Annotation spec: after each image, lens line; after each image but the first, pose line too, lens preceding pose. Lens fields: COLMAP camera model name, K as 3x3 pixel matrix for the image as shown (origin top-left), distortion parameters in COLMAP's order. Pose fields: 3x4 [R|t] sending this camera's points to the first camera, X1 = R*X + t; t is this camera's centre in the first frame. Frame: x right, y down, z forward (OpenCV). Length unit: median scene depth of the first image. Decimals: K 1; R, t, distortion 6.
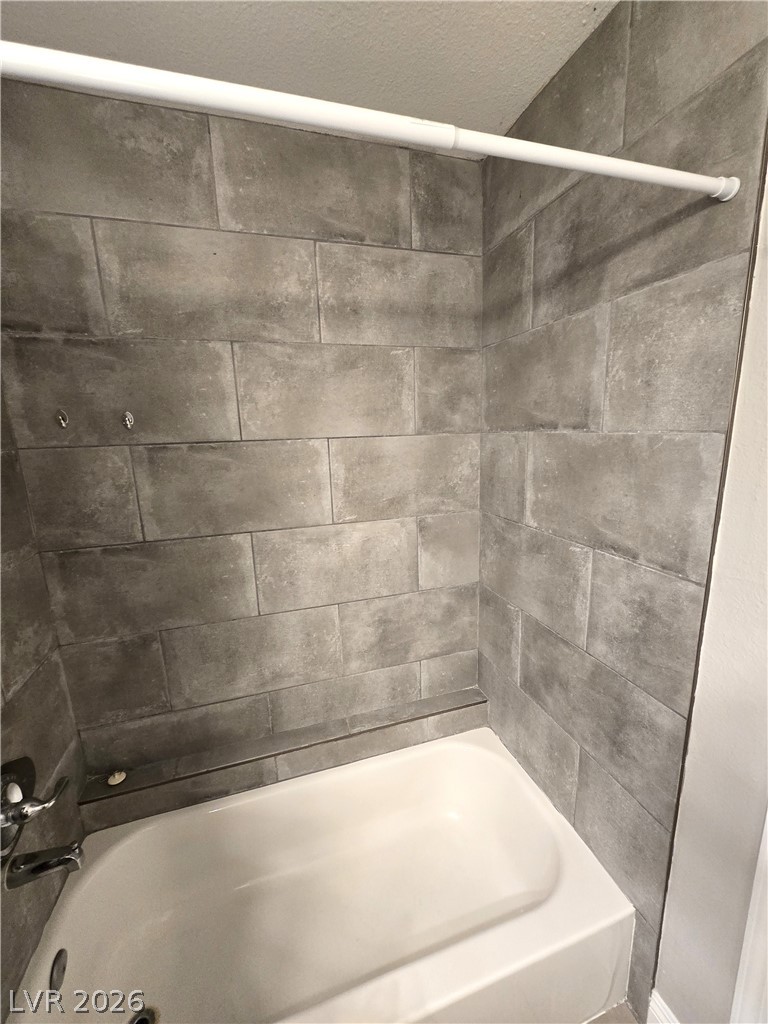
lens RADIAL K [[418.7, 0, 382.7], [0, 418.7, 516.5], [0, 0, 1]] dist [-0.000612, -0.001977]
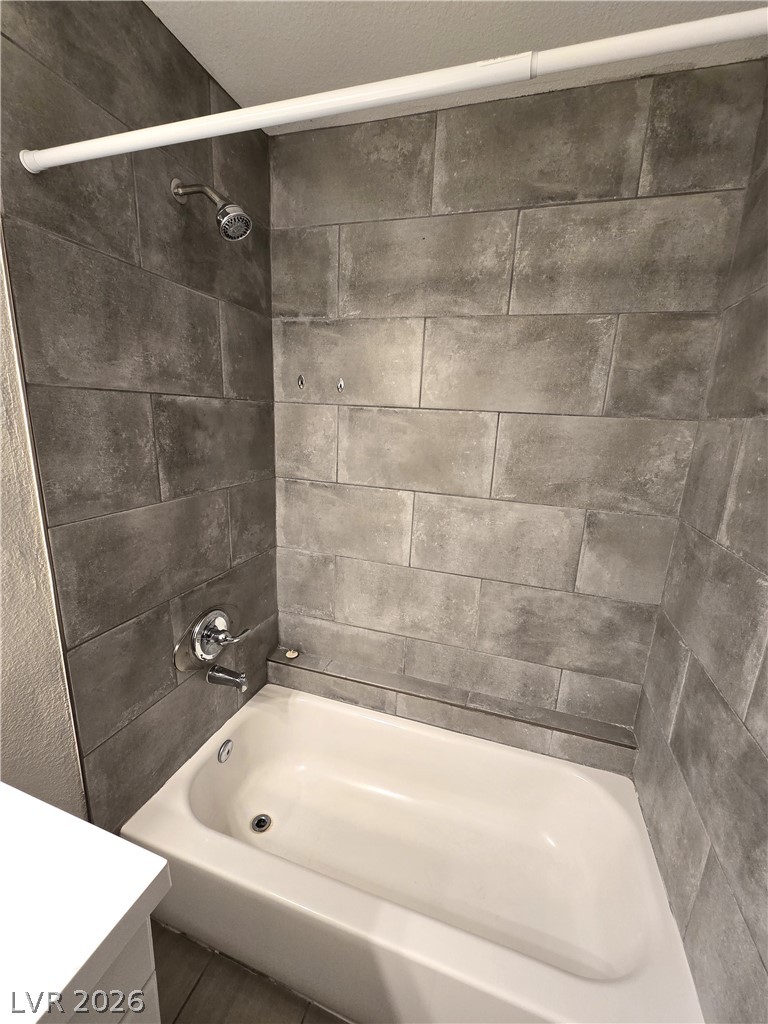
lens RADIAL K [[418.7, 0, 390.8], [0, 418.7, 515.7], [0, 0, 1]] dist [-0.000612, -0.001977]
pose [[0.811597, 0.202139, -0.548133, 0.263803], [-0.190901, 0.978490, 0.078186, 0.026685], [0.552147, 0.041184, 0.832729, 0.040034]]
